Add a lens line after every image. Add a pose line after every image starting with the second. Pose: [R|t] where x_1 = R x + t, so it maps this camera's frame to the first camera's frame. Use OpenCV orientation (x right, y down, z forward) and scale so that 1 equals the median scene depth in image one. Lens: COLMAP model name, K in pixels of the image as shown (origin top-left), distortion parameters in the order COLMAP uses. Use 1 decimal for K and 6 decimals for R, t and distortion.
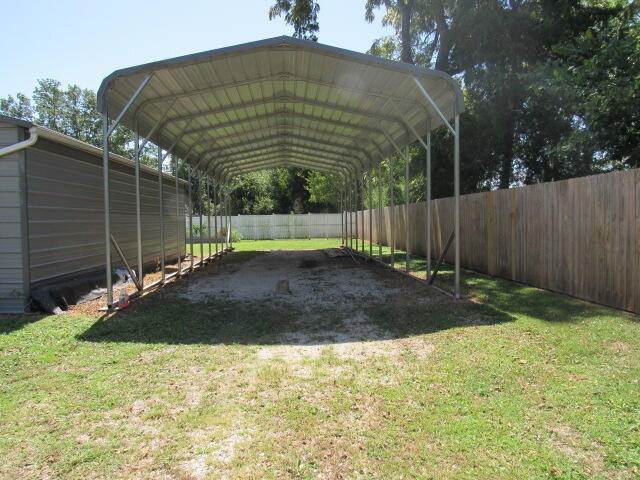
lens RADIAL K [[458.6, 0, 323.7], [0, 458.6, 240.7], [0, 0, 1]] dist [-0.028400, 0.004505]
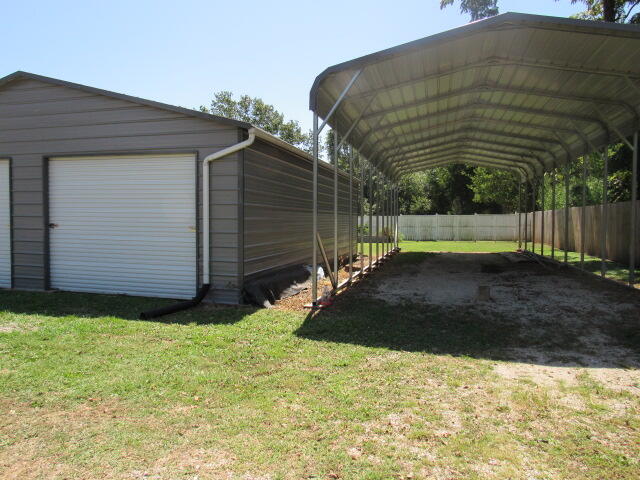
lens RADIAL K [[458.6, 0, 322.0], [0, 458.6, 245.8], [0, 0, 1]] dist [-0.028400, 0.004505]
pose [[0.948495, 0.029956, -0.315373, -0.137841], [-0.026521, 0.999533, 0.015179, 0.001069], [0.315680, -0.006033, 0.948846, 0.043938]]
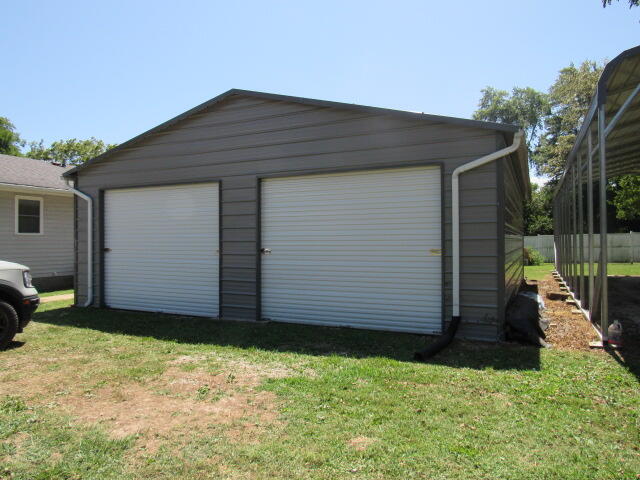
lens RADIAL K [[458.6, 0, 322.8], [0, 458.6, 240.2], [0, 0, 1]] dist [-0.028400, 0.004505]
pose [[0.875485, -0.006971, -0.483195, -0.518927], [-0.016868, 0.998846, -0.044972, 0.007203], [0.482951, 0.047522, 0.874357, 0.043715]]
